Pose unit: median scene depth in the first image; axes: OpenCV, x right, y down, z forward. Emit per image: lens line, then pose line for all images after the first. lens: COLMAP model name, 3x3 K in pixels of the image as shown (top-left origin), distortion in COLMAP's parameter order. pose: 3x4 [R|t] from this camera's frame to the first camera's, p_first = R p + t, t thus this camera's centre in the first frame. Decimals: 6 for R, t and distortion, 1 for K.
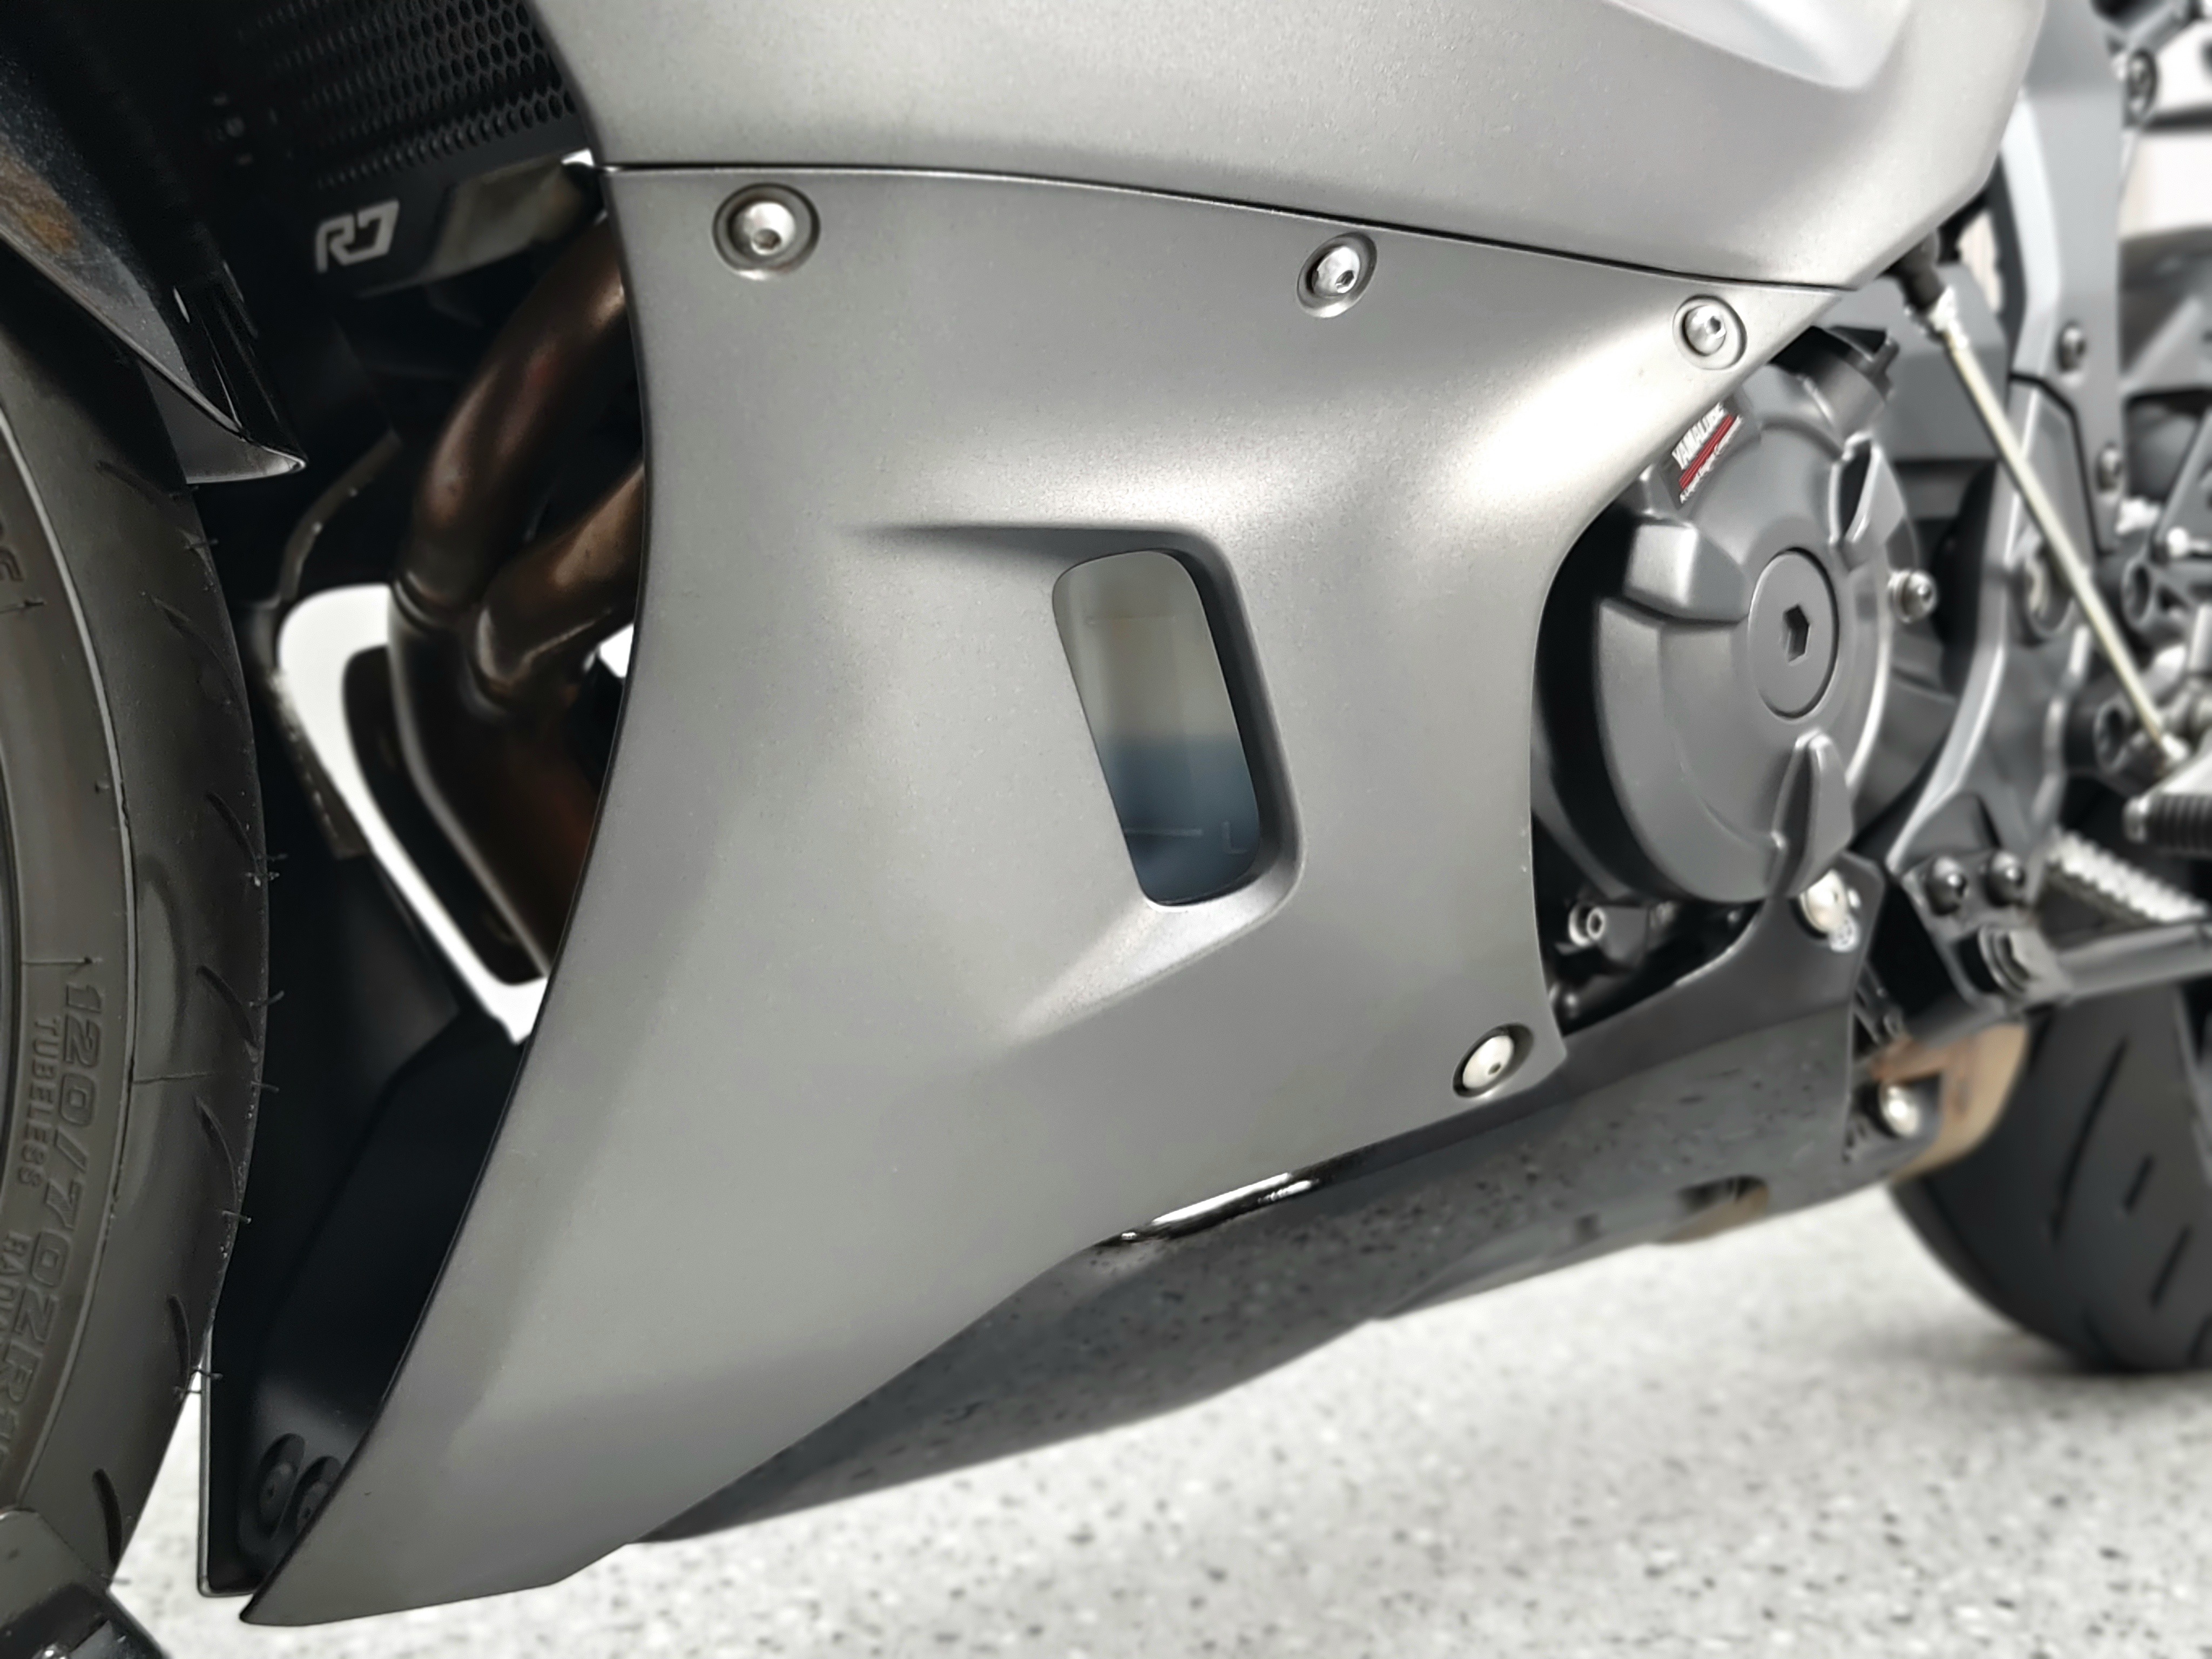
lens RADIAL K [[2270.2, 0, 1106.0], [0, 2270.2, 829.5], [0, 0, 1]] dist [0.025981, 0.004894]
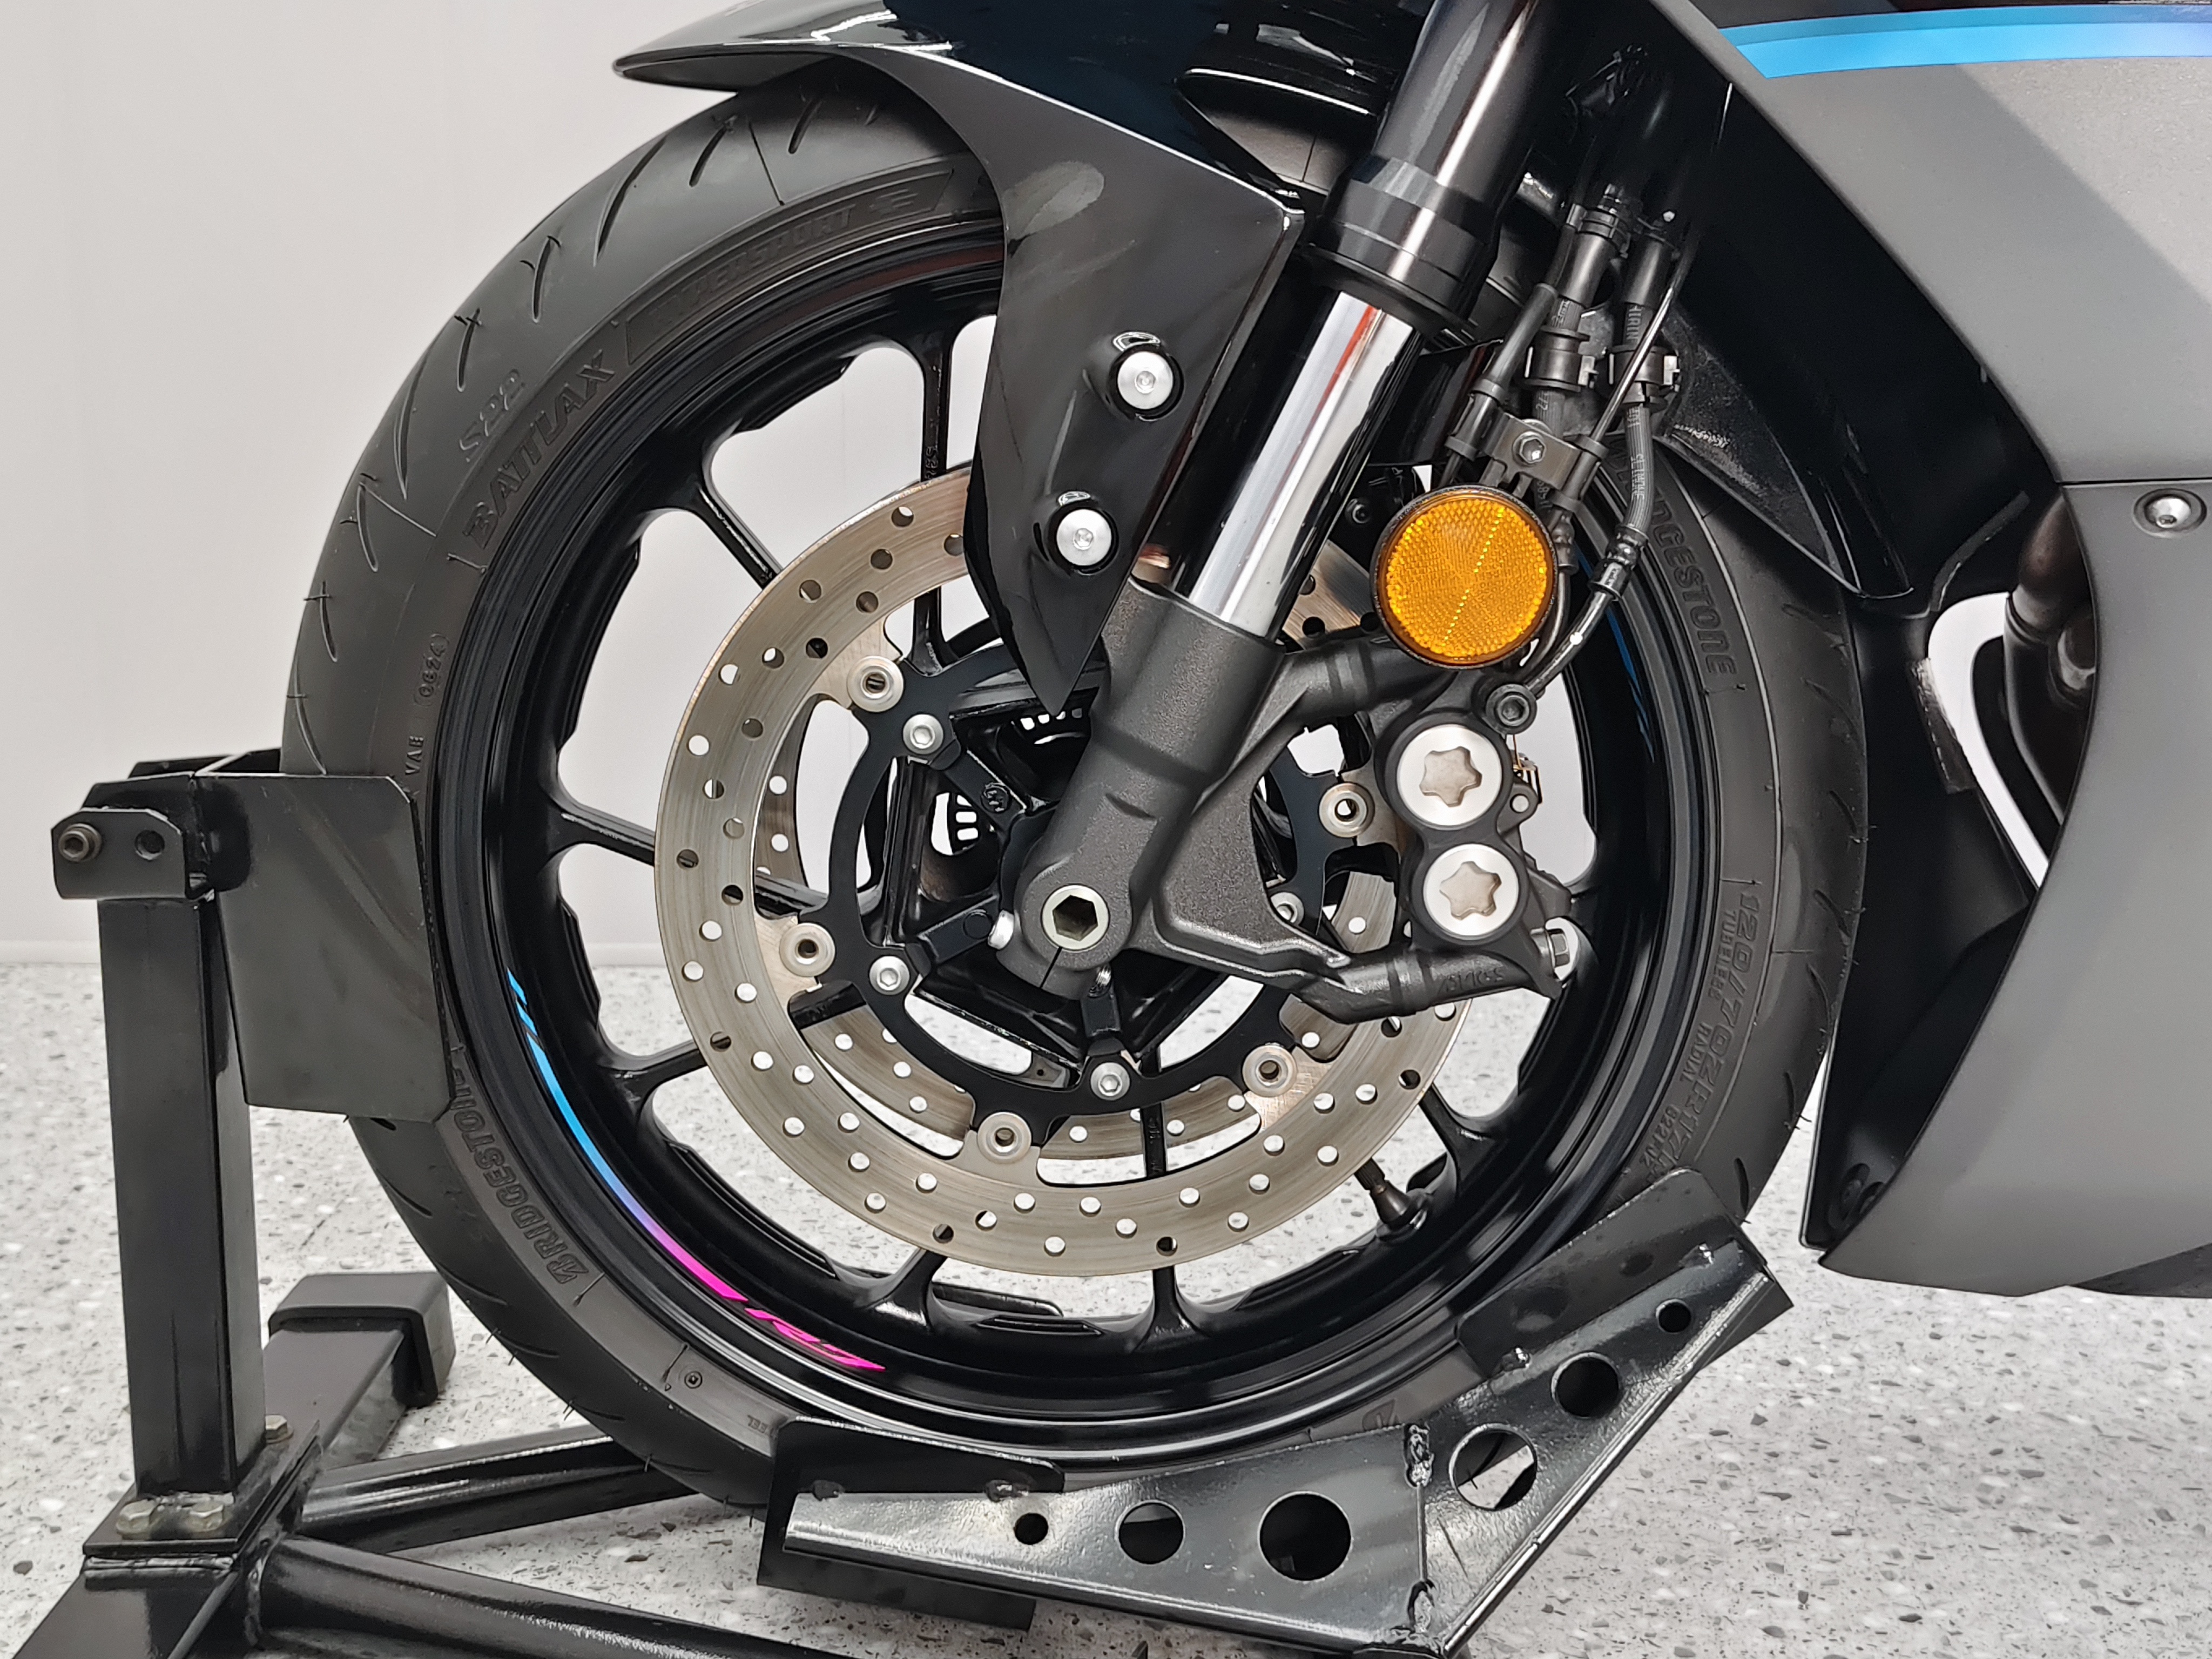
lens RADIAL K [[2270.2, 0, 1106.0], [0, 2270.2, 829.5], [0, 0, 1]] dist [0.025981, 0.004894]
pose [[0.721277, 0.131230, -0.680102, 0.363061], [-0.045338, 0.988727, 0.142699, -0.197330], [0.691162, -0.072091, 0.719096, -0.580644]]
